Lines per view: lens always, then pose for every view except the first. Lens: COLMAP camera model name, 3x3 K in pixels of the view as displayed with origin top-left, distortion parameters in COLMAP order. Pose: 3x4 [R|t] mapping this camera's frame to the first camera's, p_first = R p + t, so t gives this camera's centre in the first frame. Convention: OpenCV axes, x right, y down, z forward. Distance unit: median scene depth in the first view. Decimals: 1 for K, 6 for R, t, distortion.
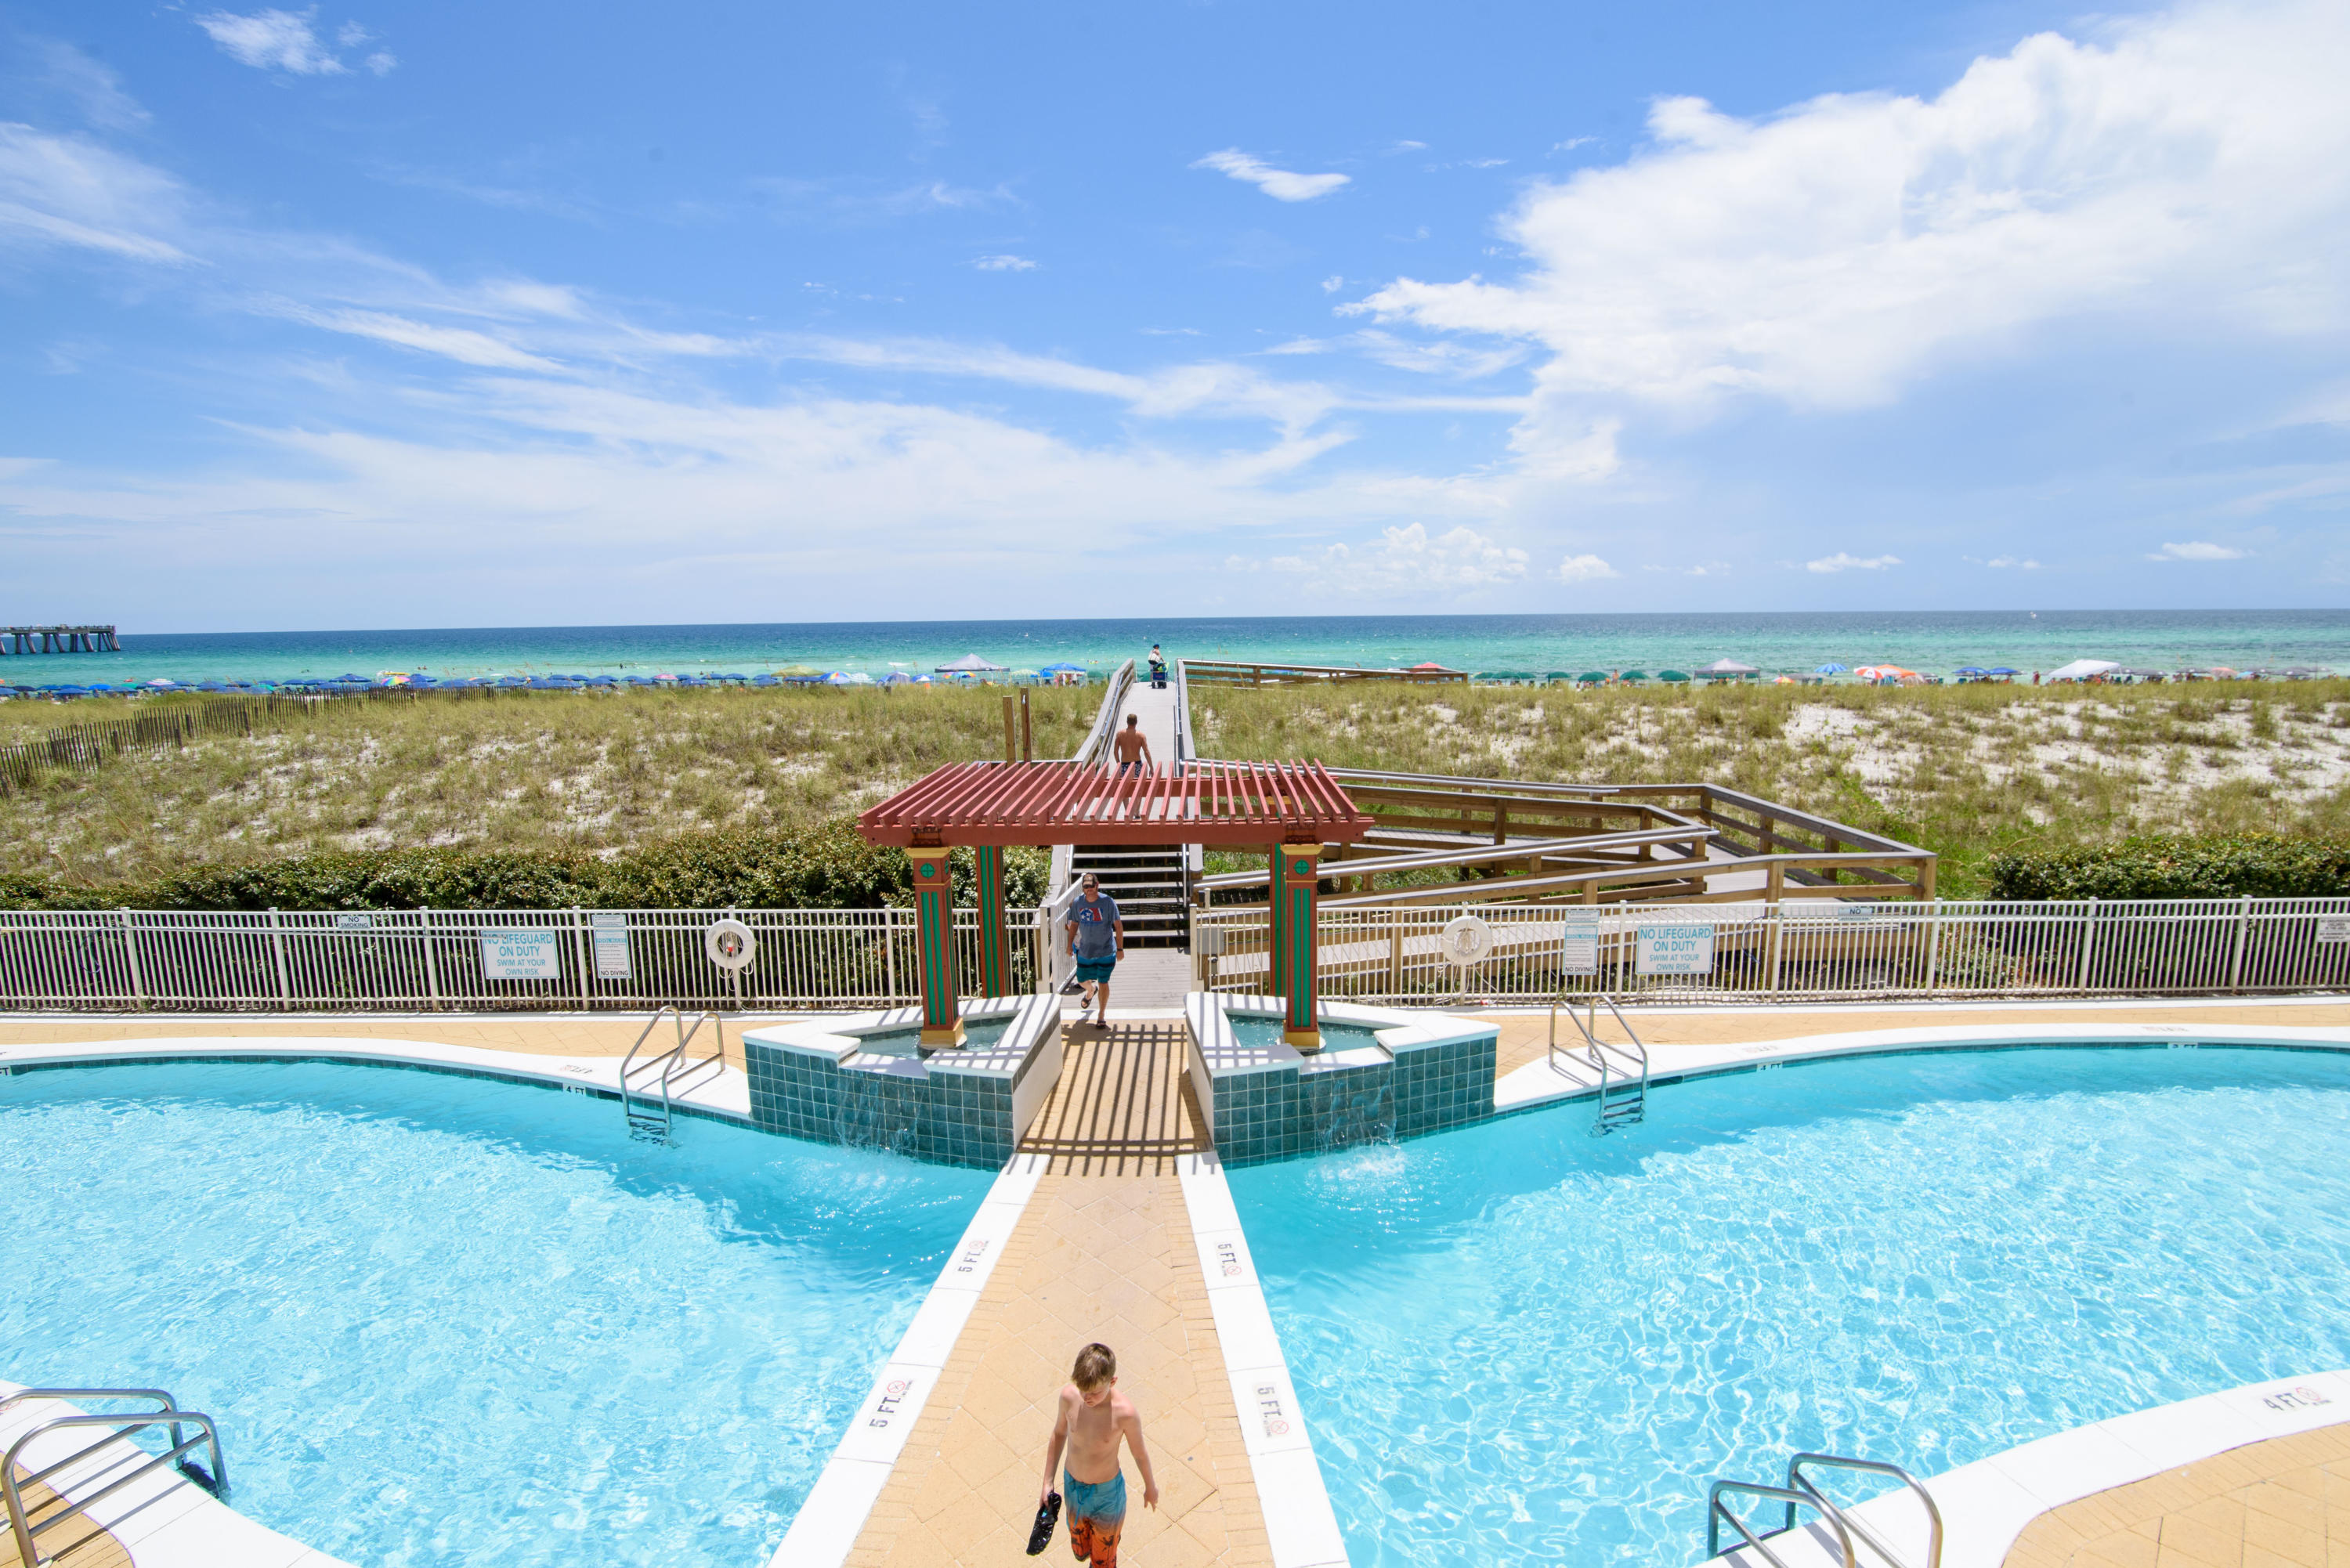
lens RADIAL K [[1109.2, 0, 1187.7], [0, 1109.2, 787.8], [0, 0, 1]] dist [-0.004222, -0.001025]
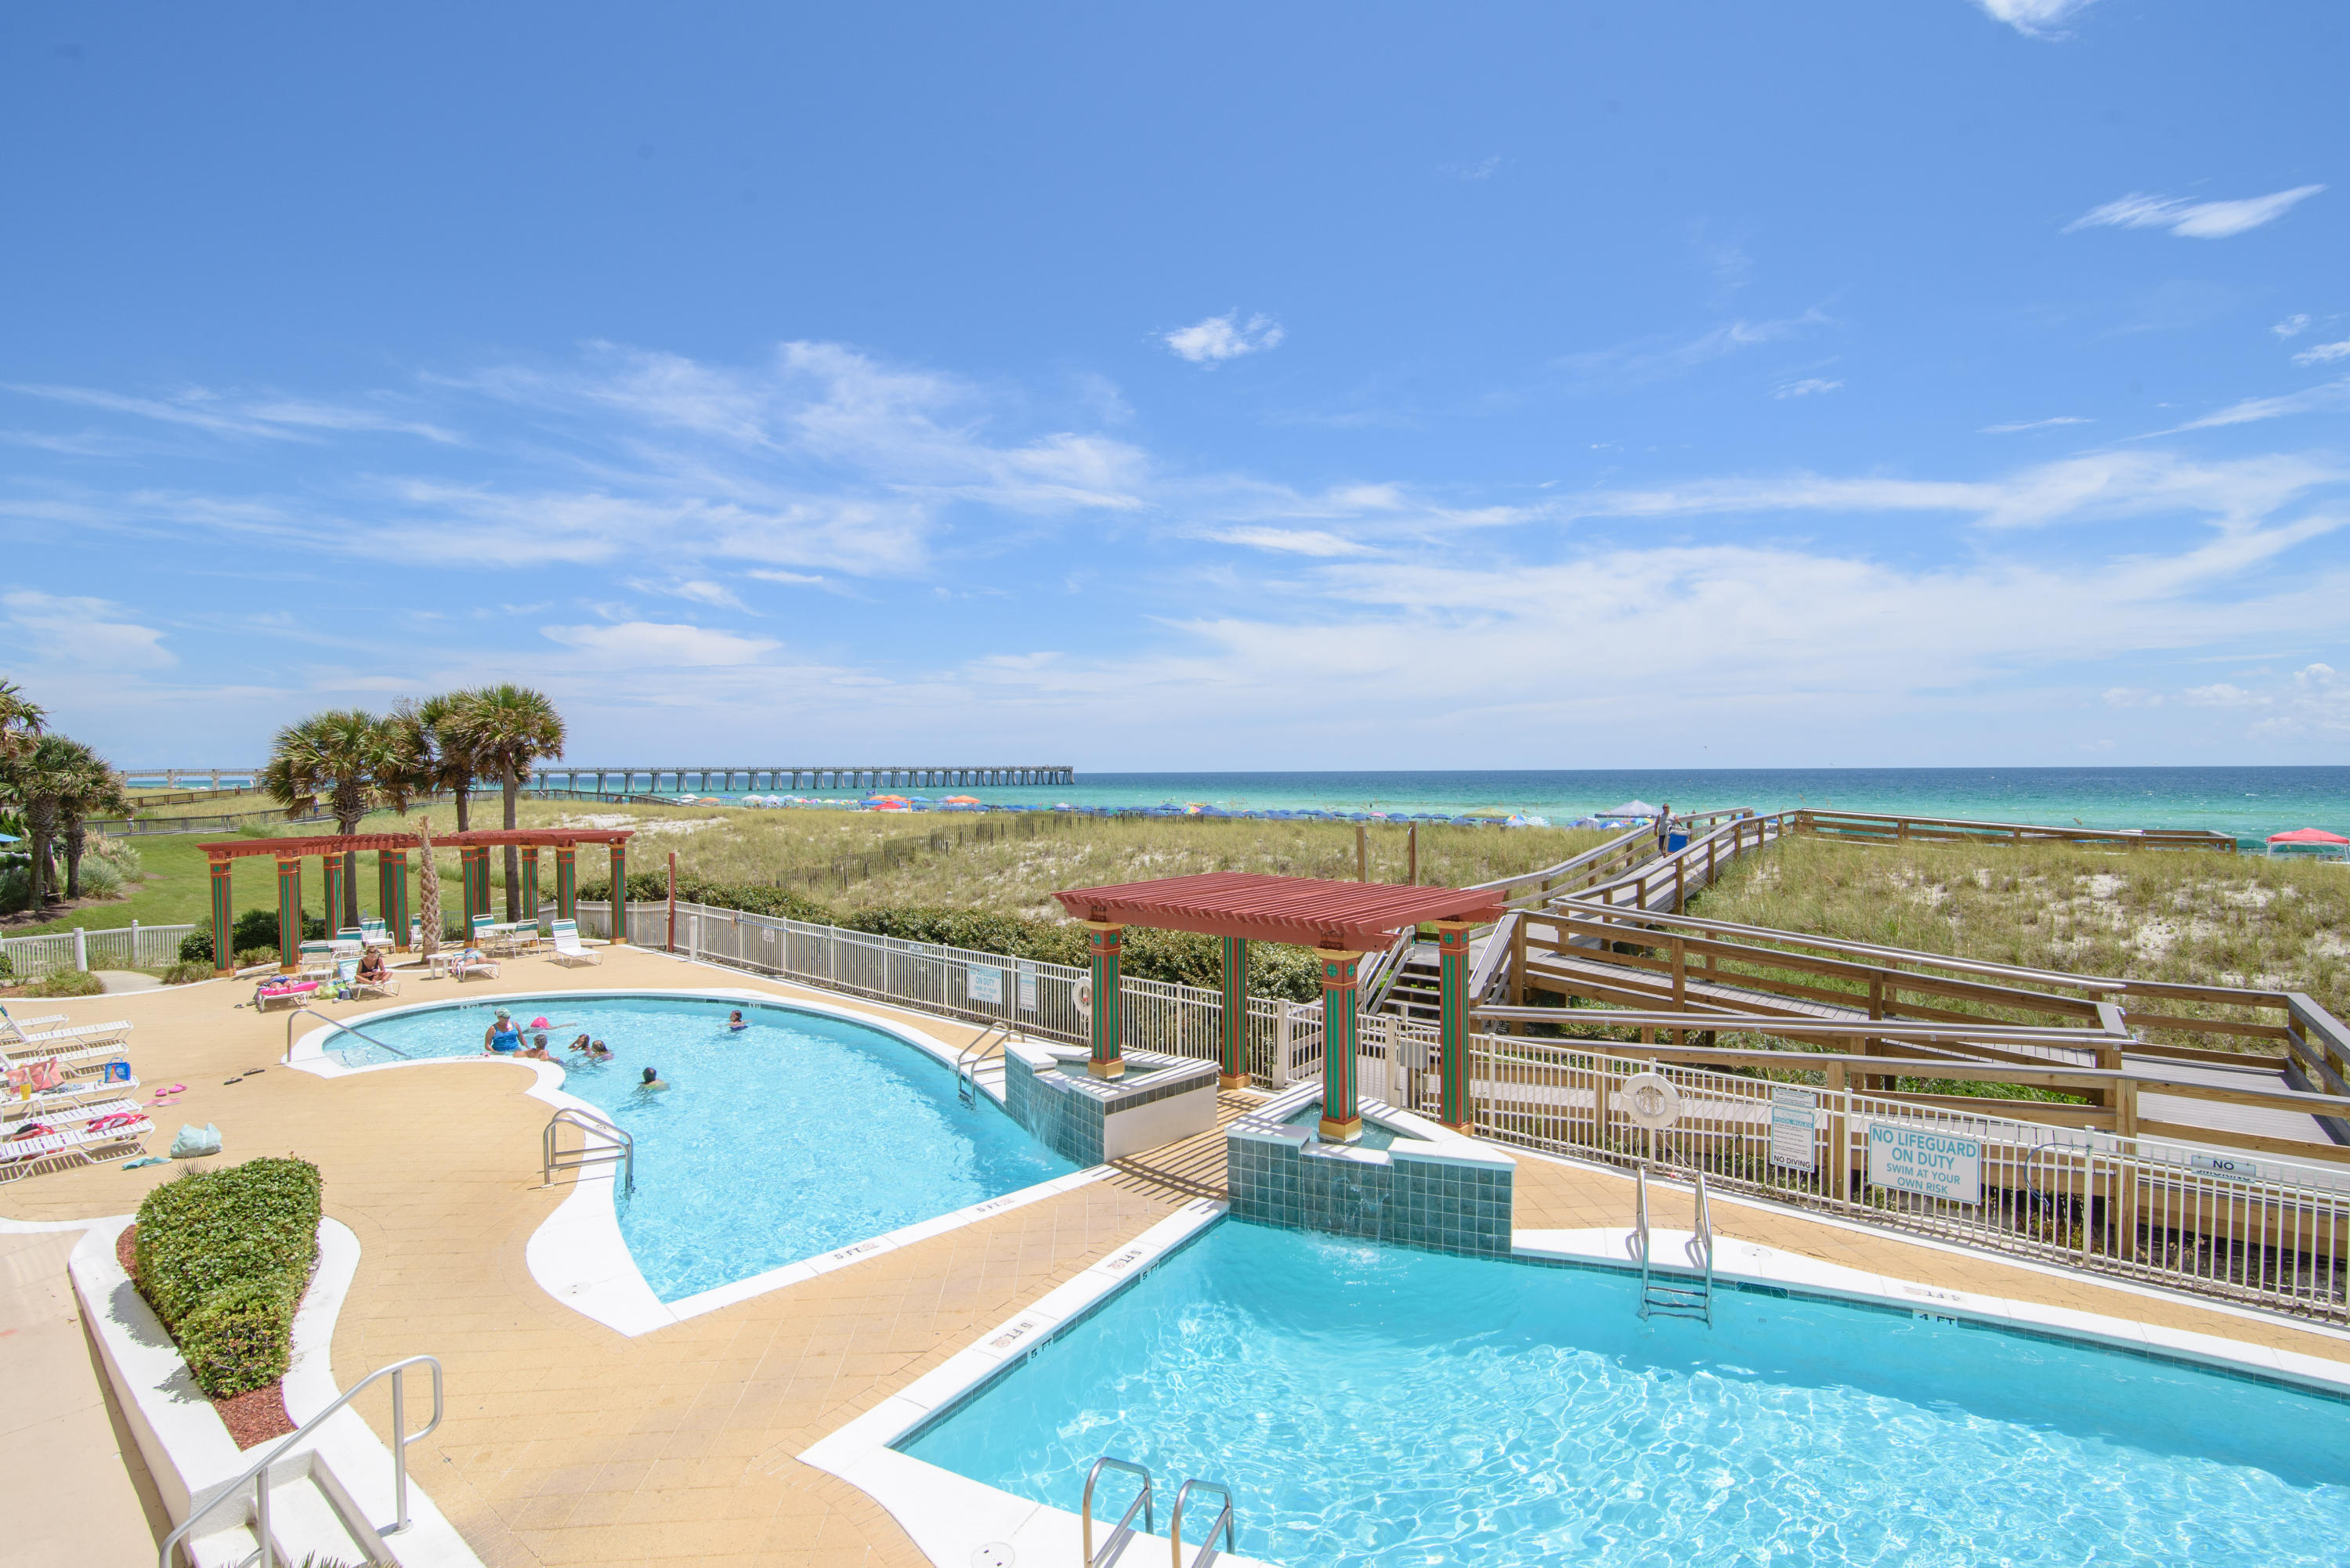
lens RADIAL K [[1109.2, 0, 1168.2], [0, 1109.2, 793.2], [0, 0, 1]] dist [-0.004222, -0.001025]
pose [[0.770827, 0.023208, -0.636622, 0.226626], [-0.103441, 0.990634, -0.089133, 0.003580], [0.628590, 0.134559, 0.766008, 0.002521]]
